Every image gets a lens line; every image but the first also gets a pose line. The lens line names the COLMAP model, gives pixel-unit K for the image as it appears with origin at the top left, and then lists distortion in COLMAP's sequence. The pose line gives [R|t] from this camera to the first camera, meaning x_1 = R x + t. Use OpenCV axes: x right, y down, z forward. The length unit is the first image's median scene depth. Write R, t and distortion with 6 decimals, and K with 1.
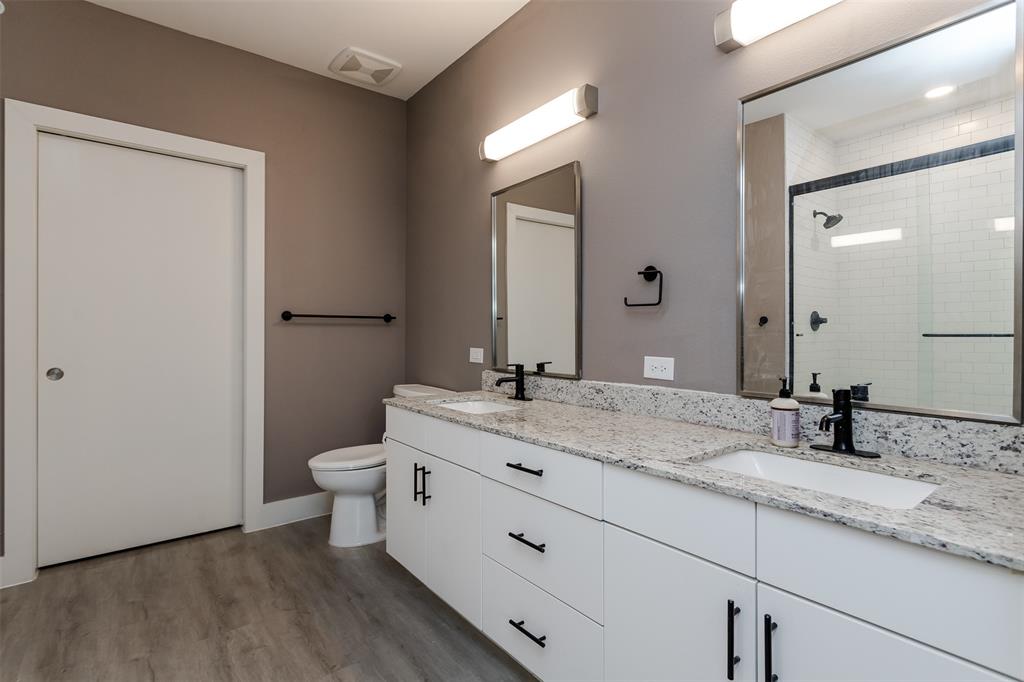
lens RADIAL K [[492.0, 0, 510.3], [0, 492.0, 334.7], [0, 0, 1]] dist [0.002991, 0.002216]
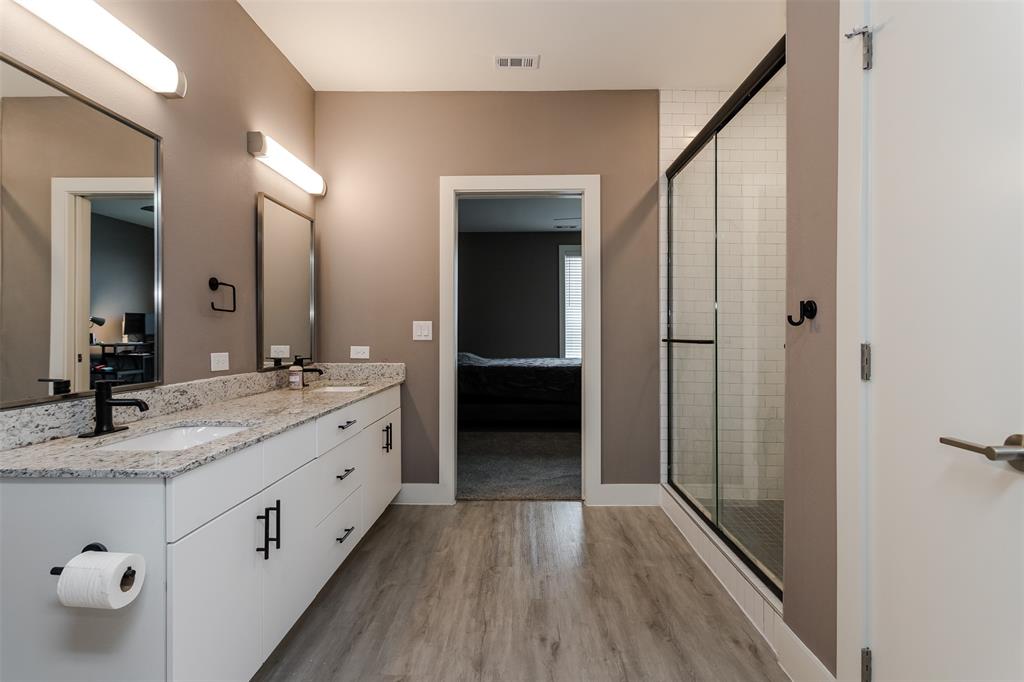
lens RADIAL K [[493.9, 0, 508.8], [0, 493.9, 334.8], [0, 0, 1]] dist [0.001004, 0.000536]
pose [[-0.765503, -0.000972, 0.643431, -0.926378], [0.001918, 0.999991, 0.003793, -0.003265], [-0.643429, 0.004137, -0.765495, 1.297558]]
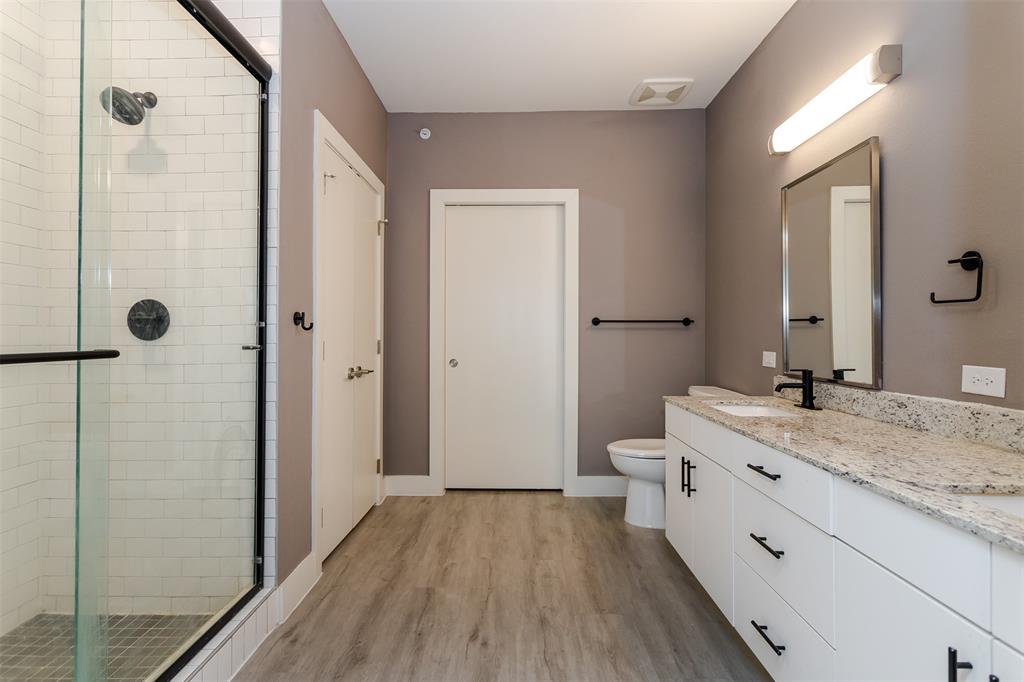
lens RADIAL K [[492.0, 0, 510.3], [0, 492.0, 334.7], [0, 0, 1]] dist [0.002991, 0.002216]
pose [[0.777167, -0.001899, -0.629291, 0.185743], [-0.001297, 0.999988, -0.004620, -0.000703], [0.629293, 0.004407, 0.777156, -0.073976]]
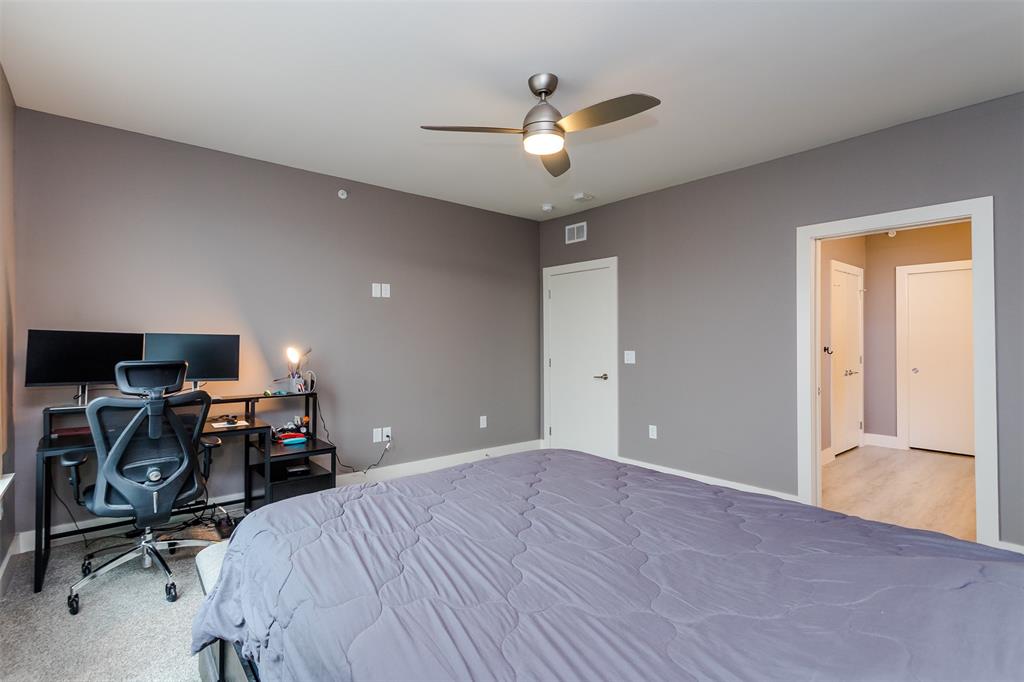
lens RADIAL K [[485.8, 0, 509.3], [0, 485.8, 334.2], [0, 0, 1]] dist [0.001156, 0.001608]
pose [[0.016429, -0.008486, -0.999829, 1.649009], [-0.002765, 0.999960, -0.008532, -0.084949], [0.999861, 0.002905, 0.016405, -1.193477]]
